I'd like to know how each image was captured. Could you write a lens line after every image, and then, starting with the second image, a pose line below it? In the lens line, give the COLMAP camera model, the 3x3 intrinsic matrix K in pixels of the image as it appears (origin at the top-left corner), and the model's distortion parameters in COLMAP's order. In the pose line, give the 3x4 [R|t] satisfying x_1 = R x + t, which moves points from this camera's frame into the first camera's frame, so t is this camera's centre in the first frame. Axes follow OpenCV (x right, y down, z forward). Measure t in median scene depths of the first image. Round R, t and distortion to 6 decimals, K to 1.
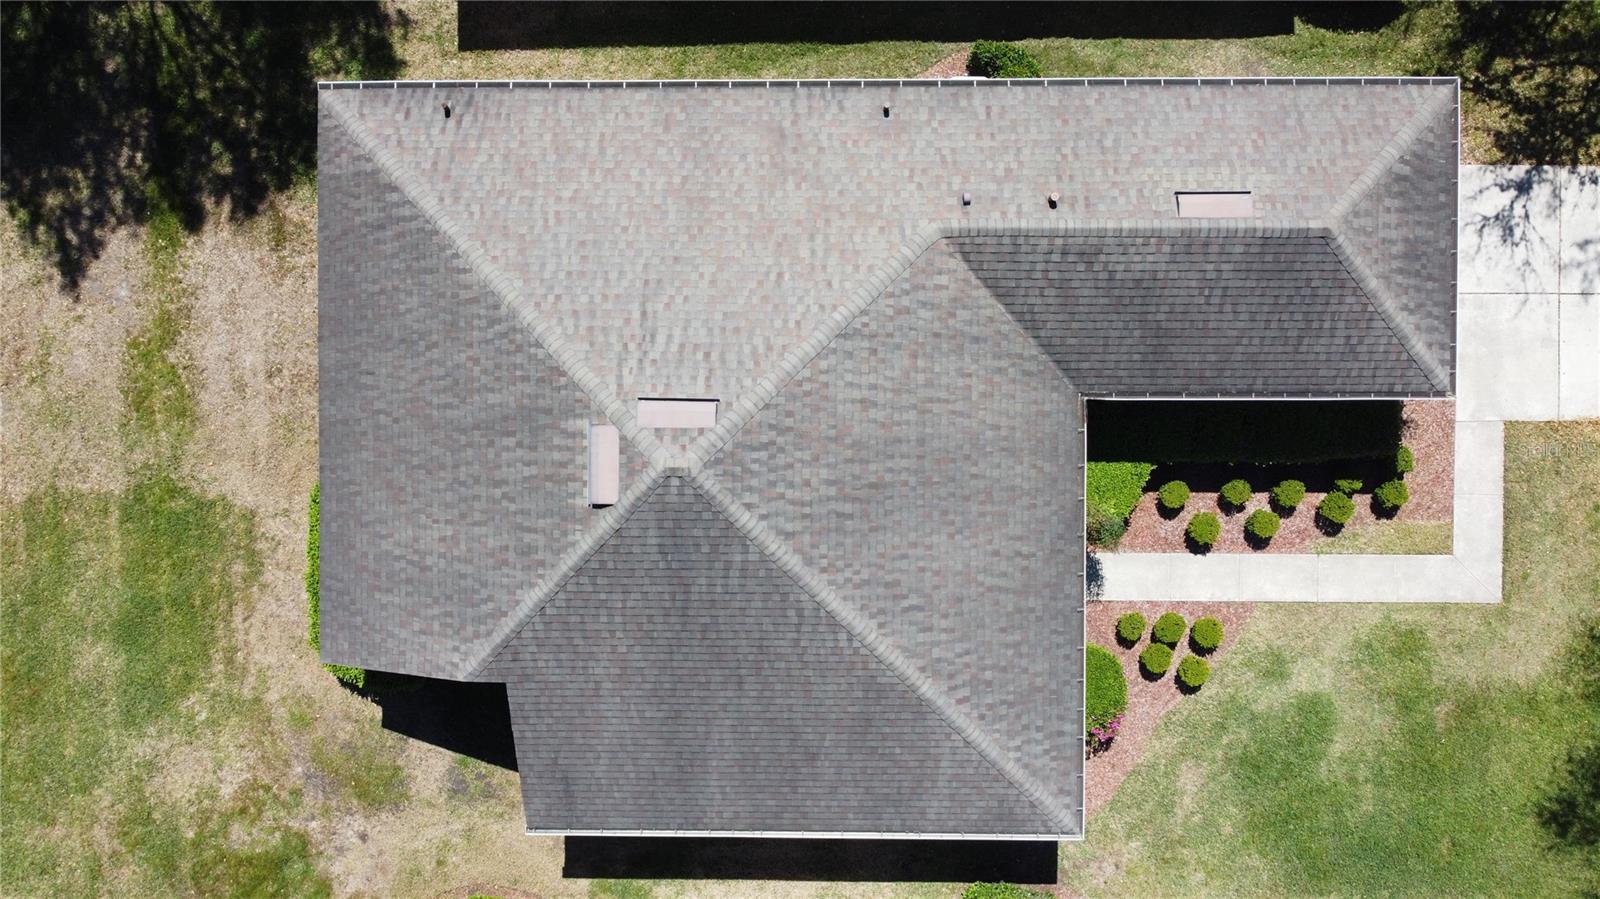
lens RADIAL K [[1191.2, 0, 800.0], [0, 1191.2, 449.5], [0, 0, 1]] dist [0.004030, -0.010828]
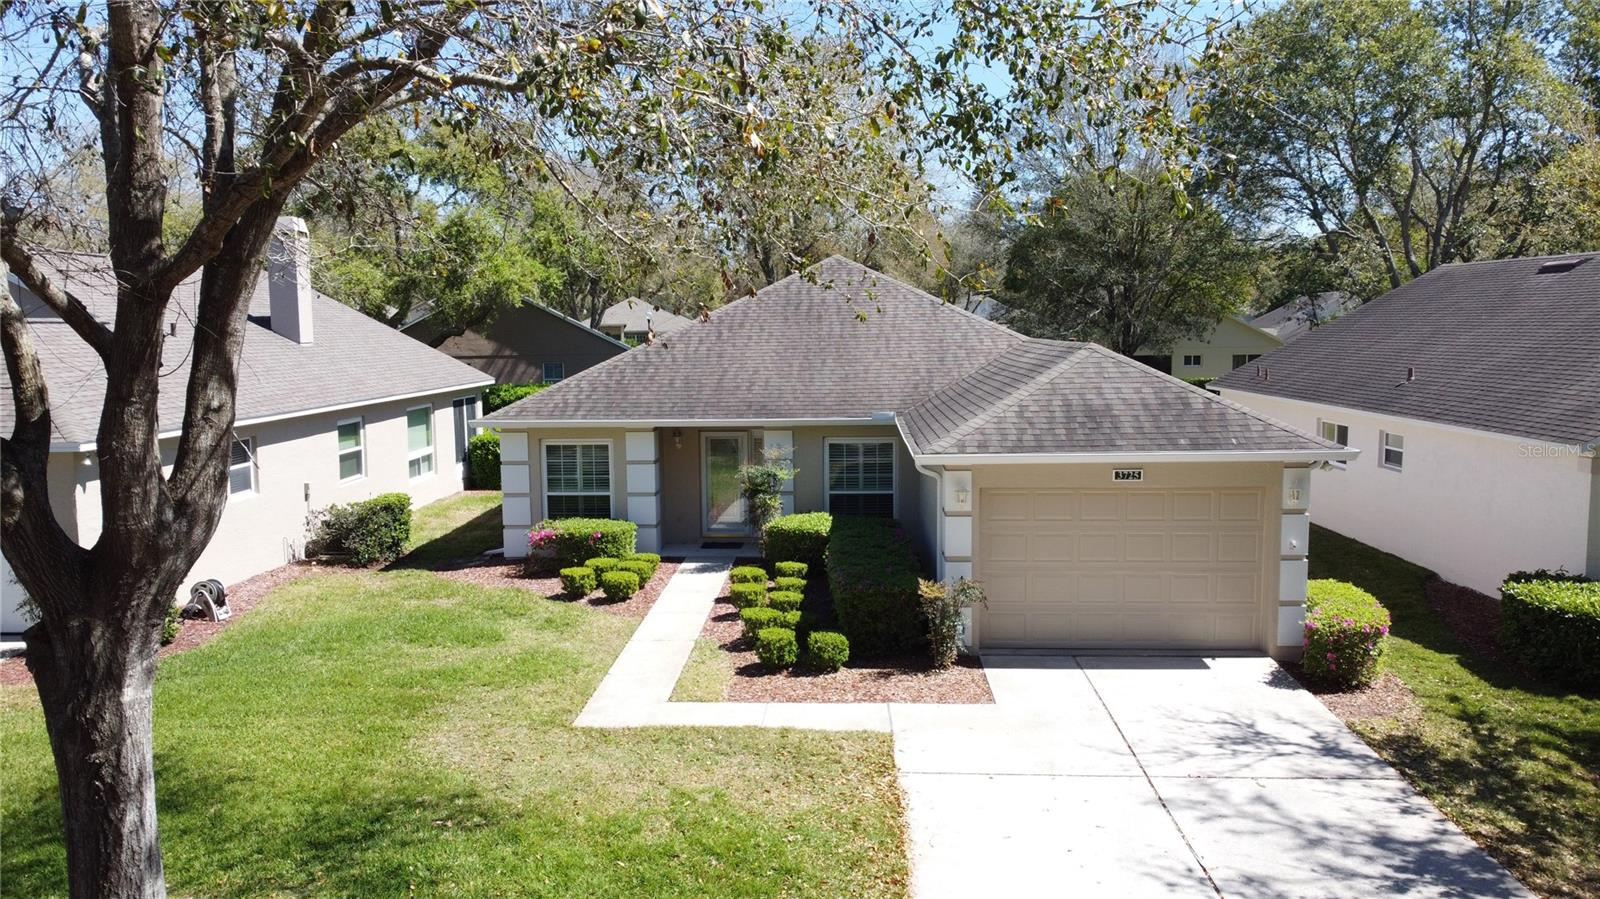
lens RADIAL K [[1191.2, 0, 800.0], [0, 1191.2, 449.5], [0, 0, 1]] dist [0.004030, -0.010828]
pose [[-0.044248, 0.128825, -0.990680, 1.129435], [-0.999016, -0.002795, 0.044256, -0.004534], [0.002932, 0.991663, 0.128822, 0.795546]]
